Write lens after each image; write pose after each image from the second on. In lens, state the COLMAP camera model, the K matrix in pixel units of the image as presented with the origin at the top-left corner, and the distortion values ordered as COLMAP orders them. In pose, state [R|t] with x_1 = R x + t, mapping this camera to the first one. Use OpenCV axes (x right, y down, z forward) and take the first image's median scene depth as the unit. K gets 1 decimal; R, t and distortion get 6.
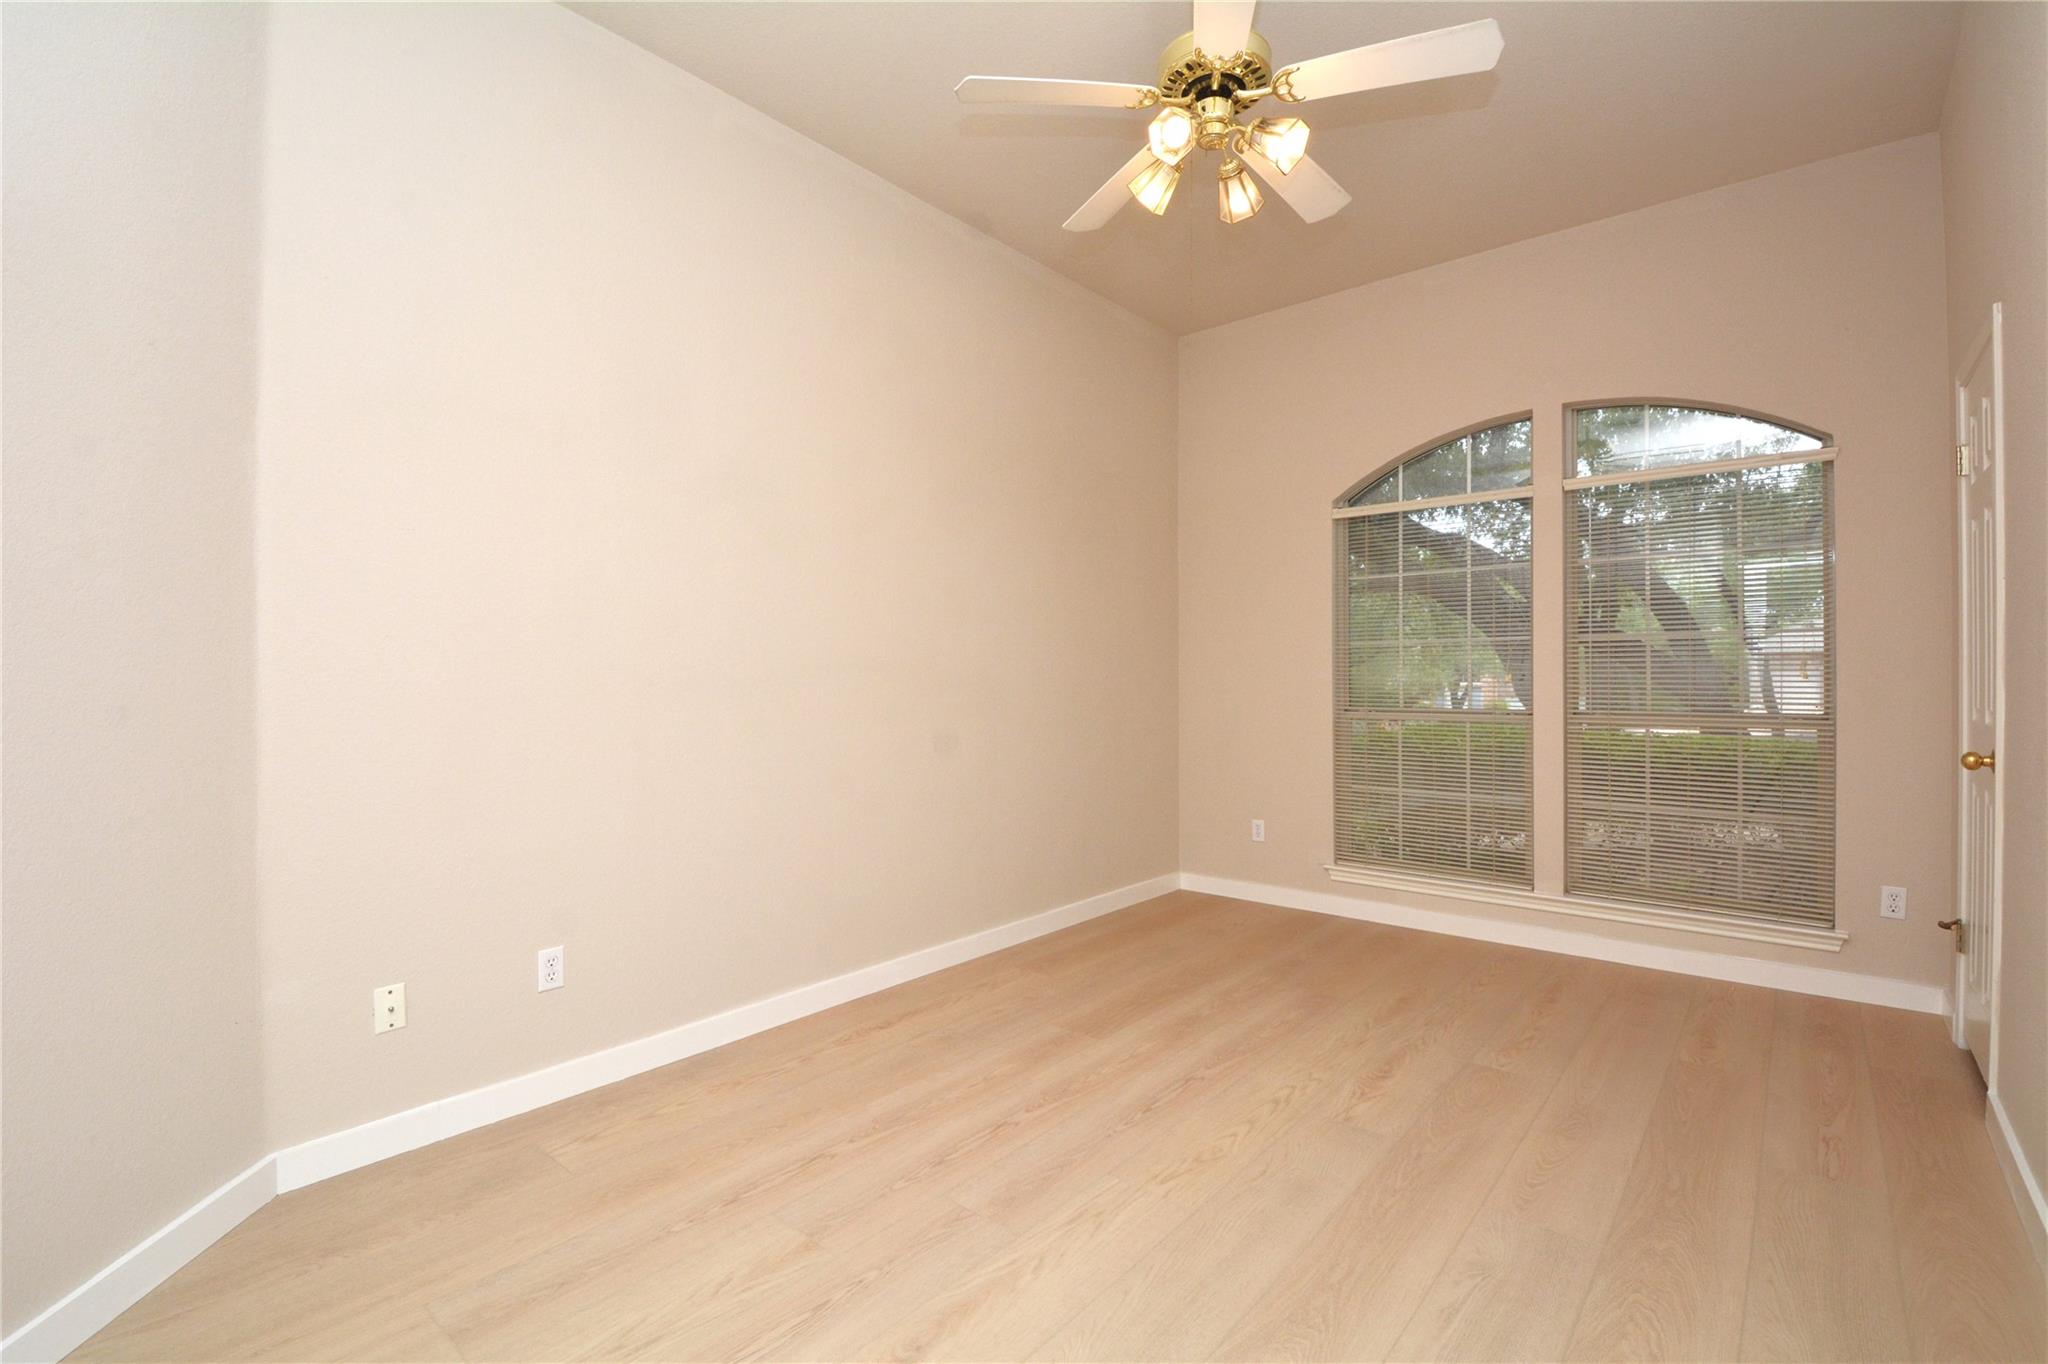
lens RADIAL K [[917.0, 0, 1020.6], [0, 917.0, 678.2], [0, 0, 1]] dist [0.015354, -0.021198]
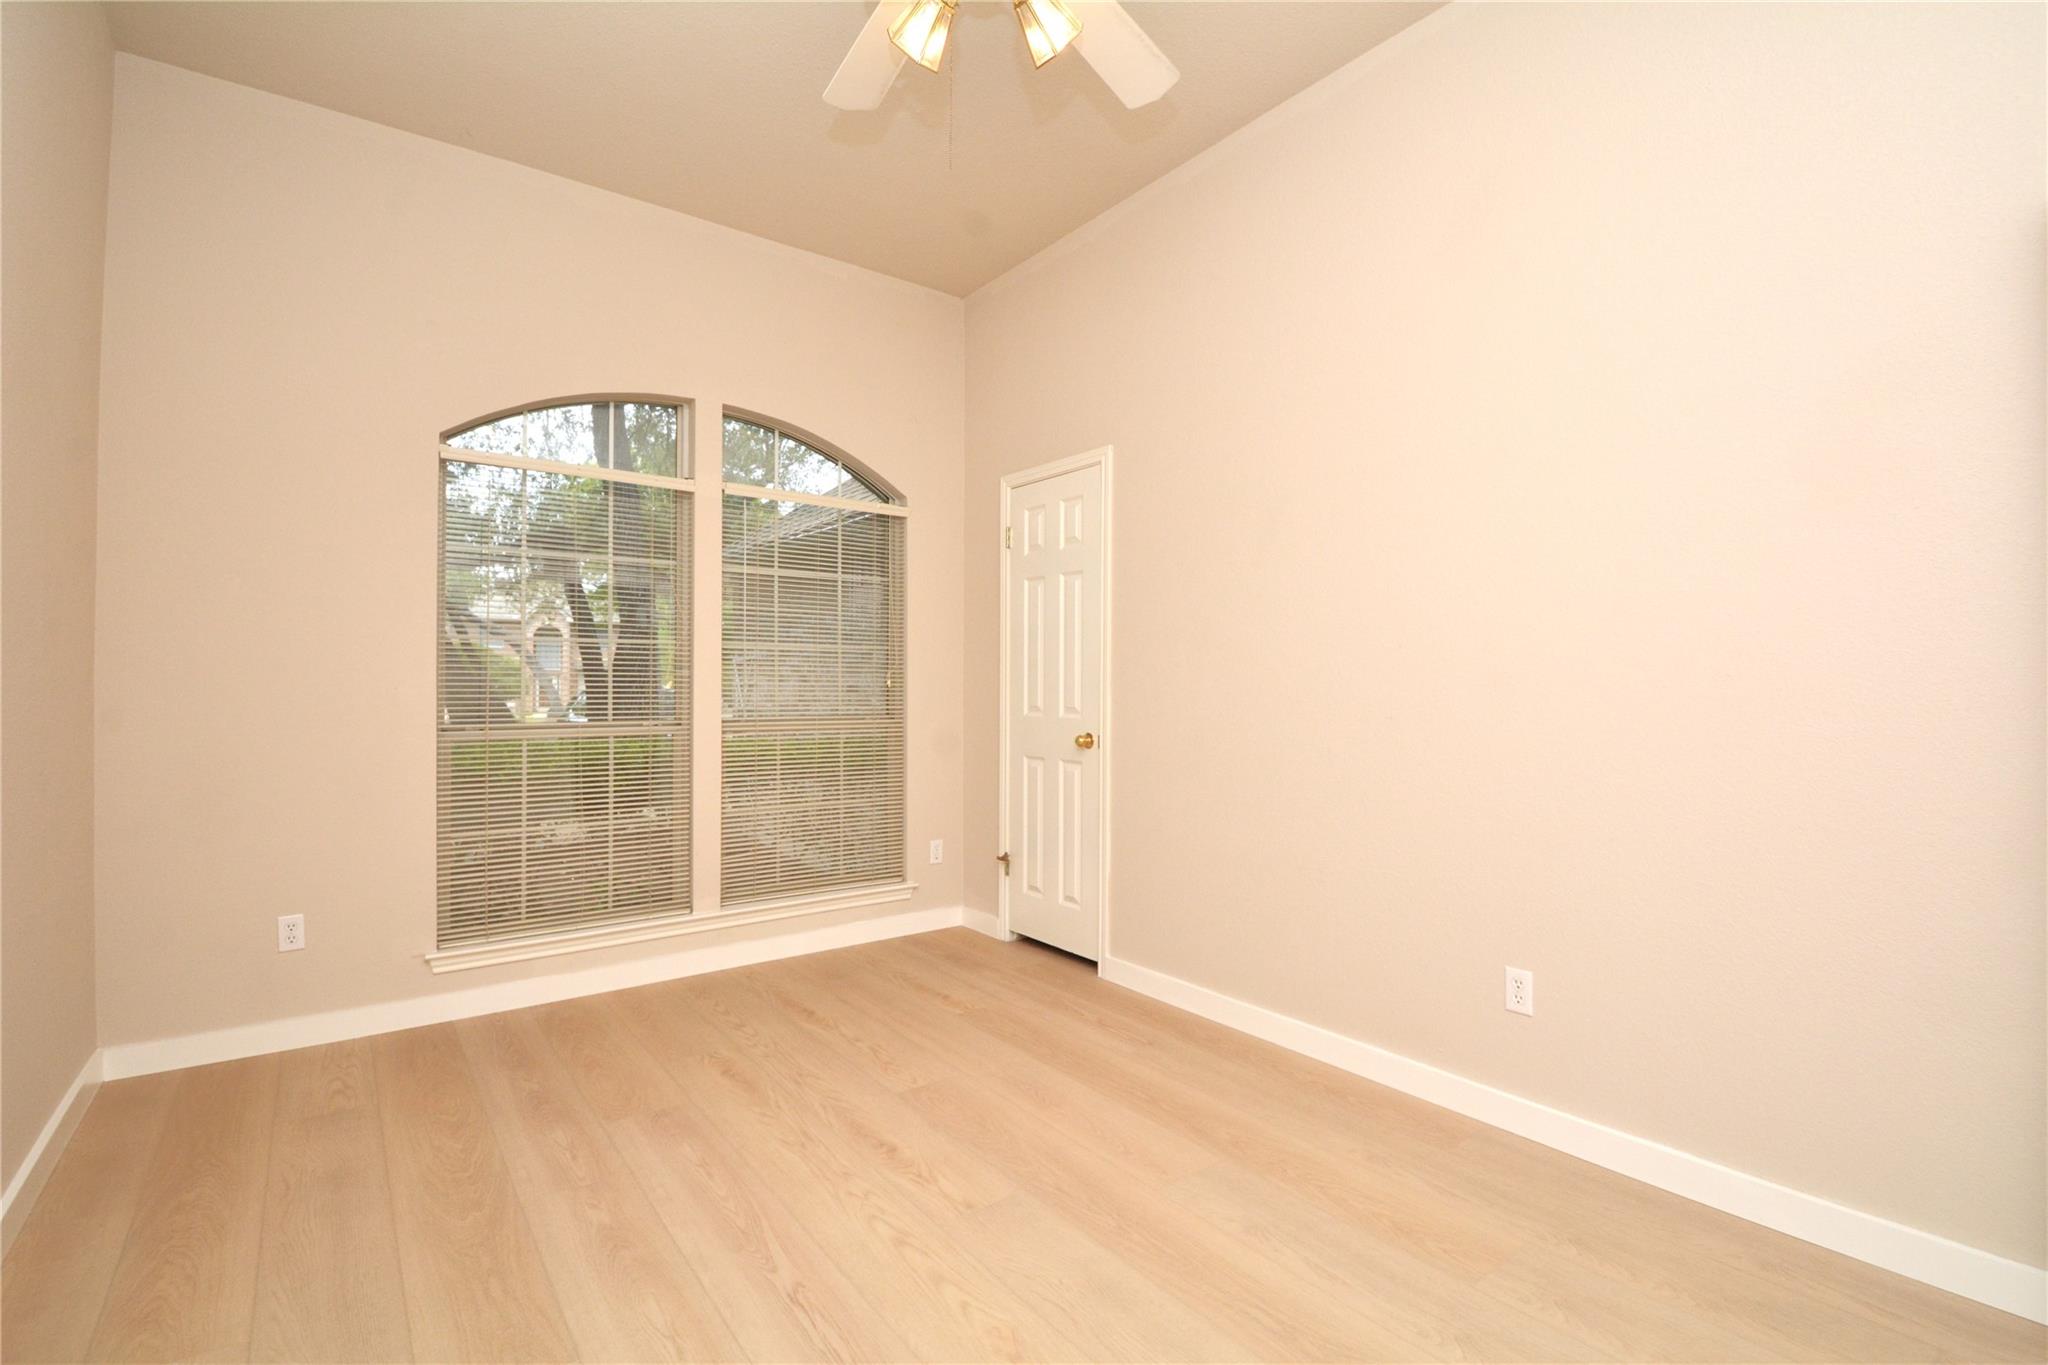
lens RADIAL K [[917.0, 0, 1020.6], [0, 917.0, 678.7], [0, 0, 1]] dist [0.015354, -0.021198]
pose [[0.215852, 0.011377, 0.976360, -0.341610], [-0.002685, 0.999935, -0.011058, 0.003047], [-0.976423, -0.000234, 0.215868, 0.566552]]
